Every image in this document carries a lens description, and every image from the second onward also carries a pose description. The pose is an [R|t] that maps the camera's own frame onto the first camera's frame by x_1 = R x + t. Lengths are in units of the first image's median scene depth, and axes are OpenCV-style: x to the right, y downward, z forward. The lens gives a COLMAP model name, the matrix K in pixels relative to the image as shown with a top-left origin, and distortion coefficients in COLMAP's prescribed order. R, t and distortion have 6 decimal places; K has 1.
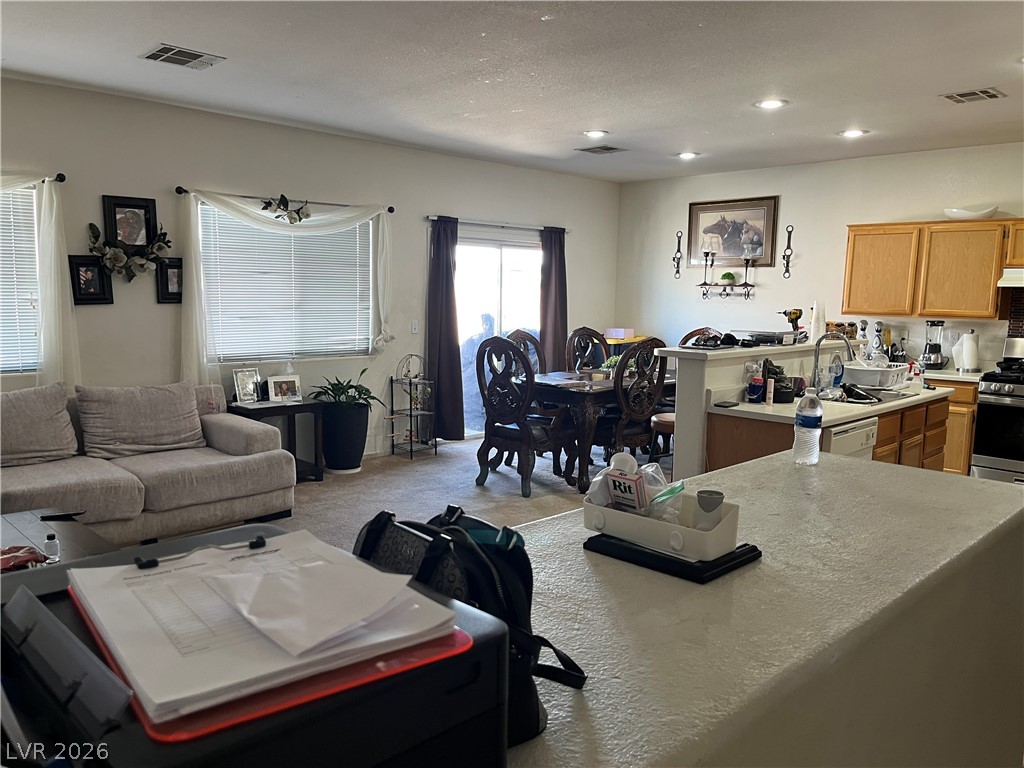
lens RADIAL K [[776.3, 0, 497.9], [0, 776.3, 401.8], [0, 0, 1]] dist [0.022343, -0.018596]
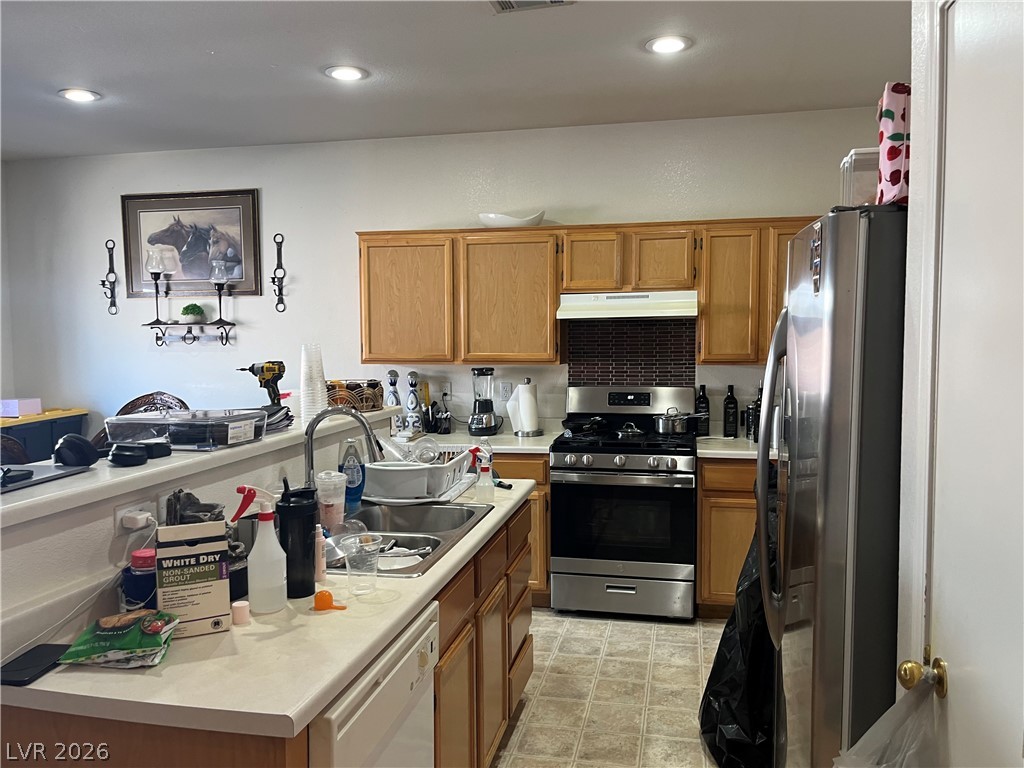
lens RADIAL K [[776.3, 0, 514.8], [0, 776.3, 388.3], [0, 0, 1]] dist [0.022343, -0.018596]
pose [[0.830300, -0.058247, 0.554264, 0.166605], [0.099362, 0.994061, -0.044383, -0.045097], [-0.548387, 0.091924, 0.831157, 0.348126]]
